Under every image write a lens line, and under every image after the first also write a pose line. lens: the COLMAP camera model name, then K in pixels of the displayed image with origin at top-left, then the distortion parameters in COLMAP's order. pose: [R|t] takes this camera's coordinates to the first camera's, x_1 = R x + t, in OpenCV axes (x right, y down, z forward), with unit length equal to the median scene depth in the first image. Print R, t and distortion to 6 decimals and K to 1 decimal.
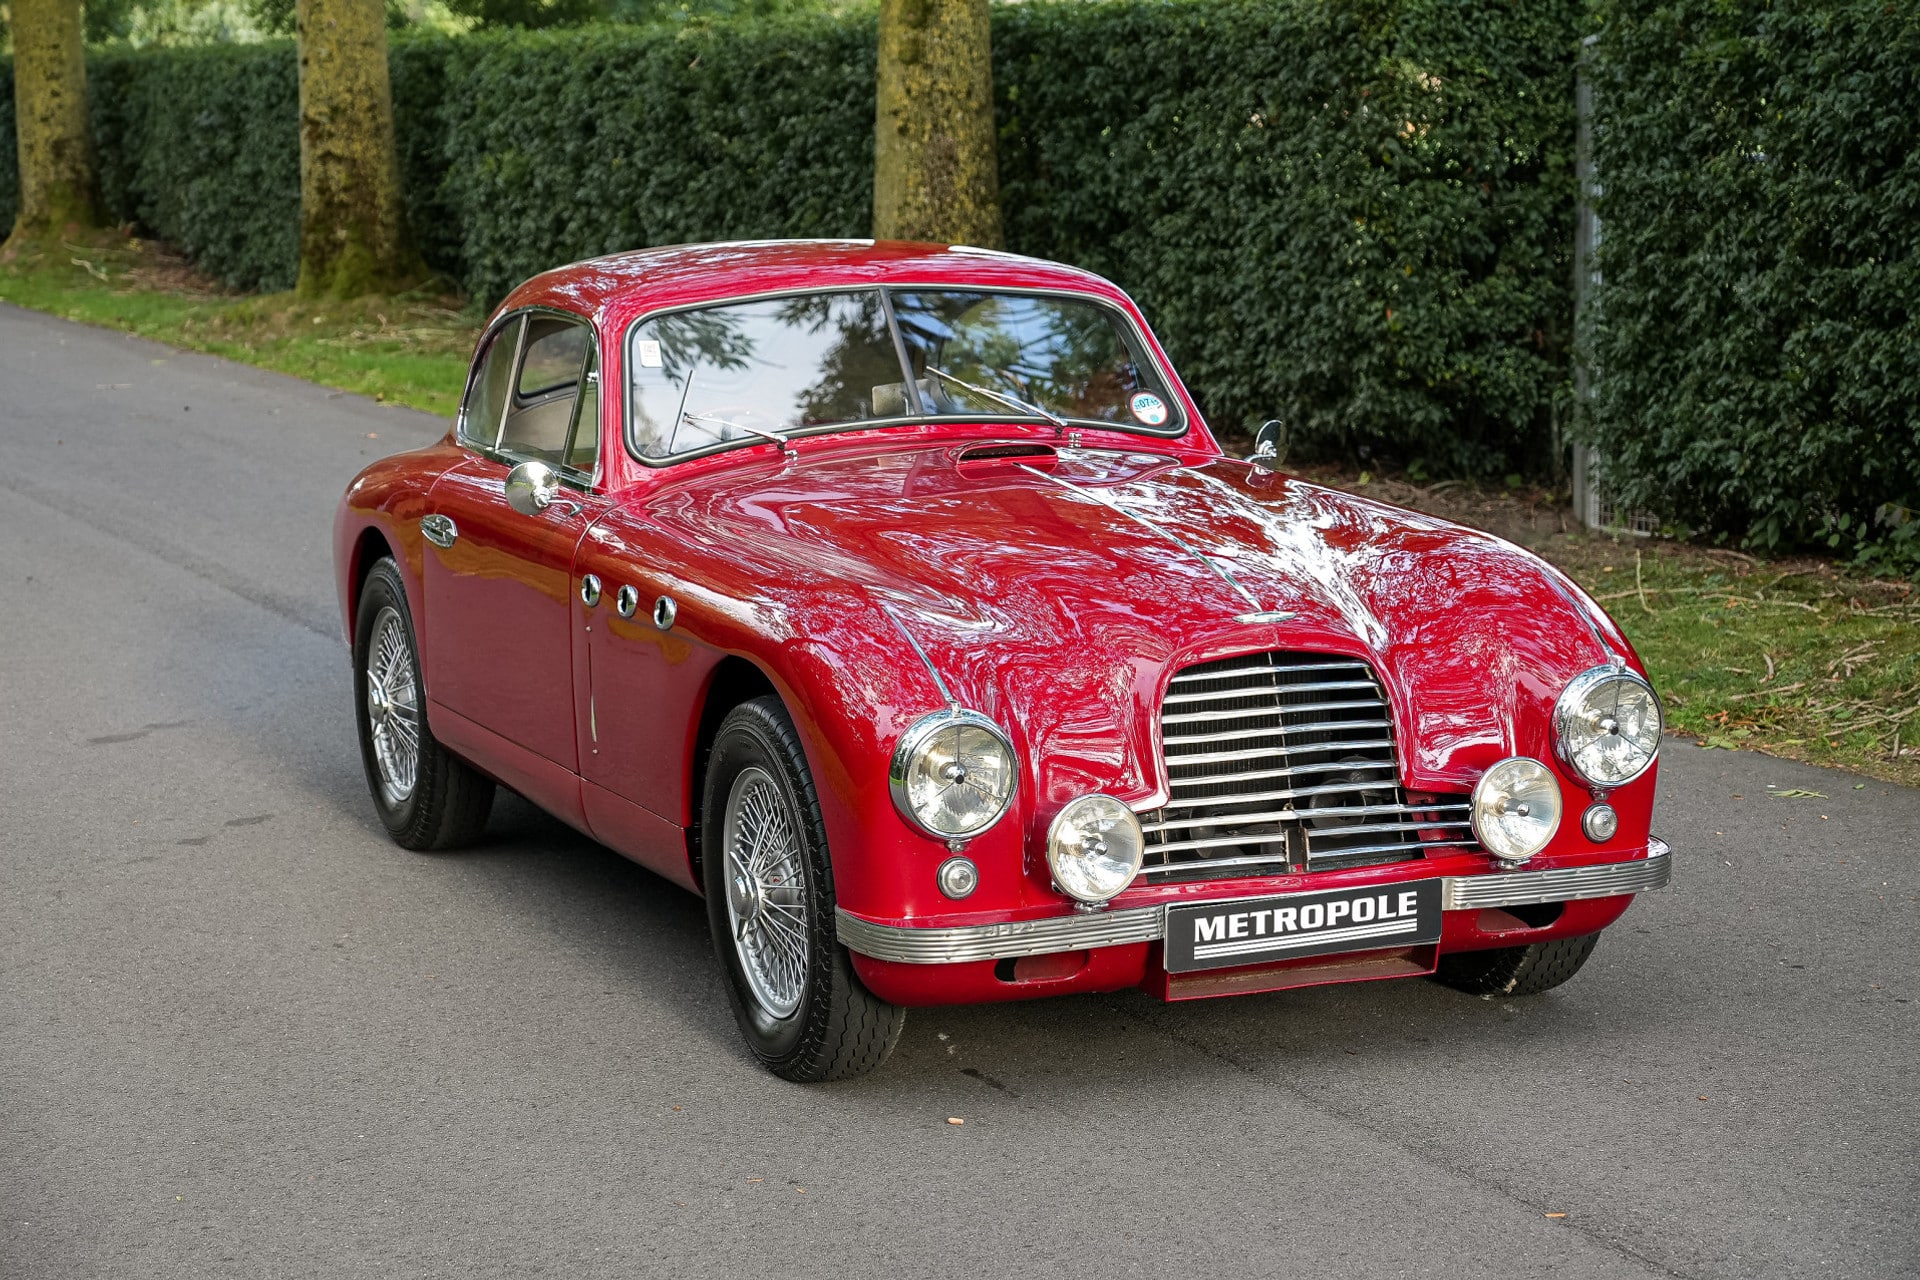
lens RADIAL K [[4613.8, 0, 1060.0], [0, 4613.8, 639.2], [0, 0, 1]] dist [-0.048830, 0.389000]
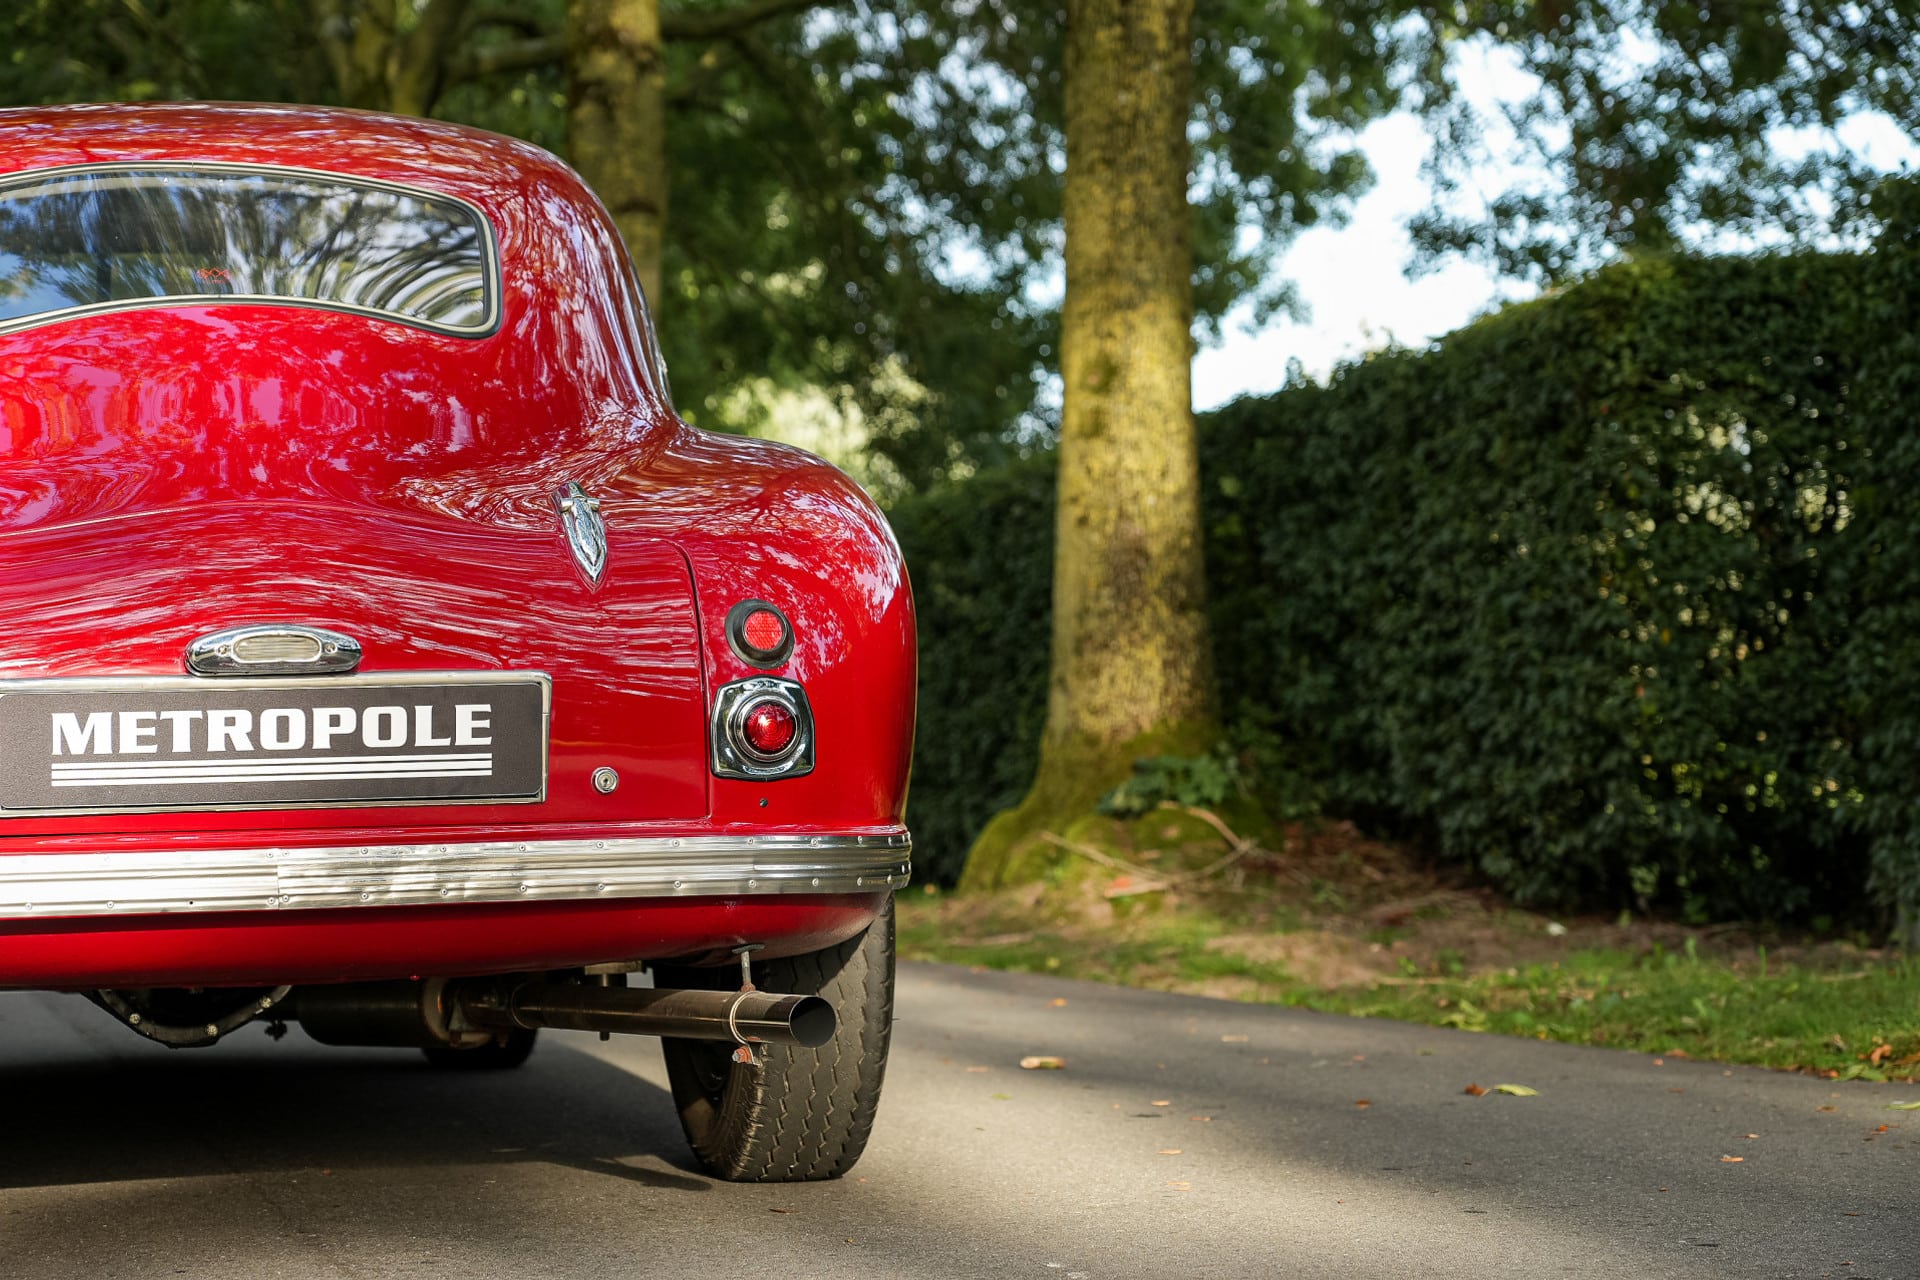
lens RADIAL K [[4792.2, 0, 959.8], [0, 4792.2, 601.6], [0, 0, 1]] dist [0.630470, -14.416736]
pose [[0.982038, -0.013286, -0.188213, 0.130318], [-0.023253, 0.981392, -0.190602, 0.081994], [0.187243, 0.191555, 0.963456, 0.235685]]
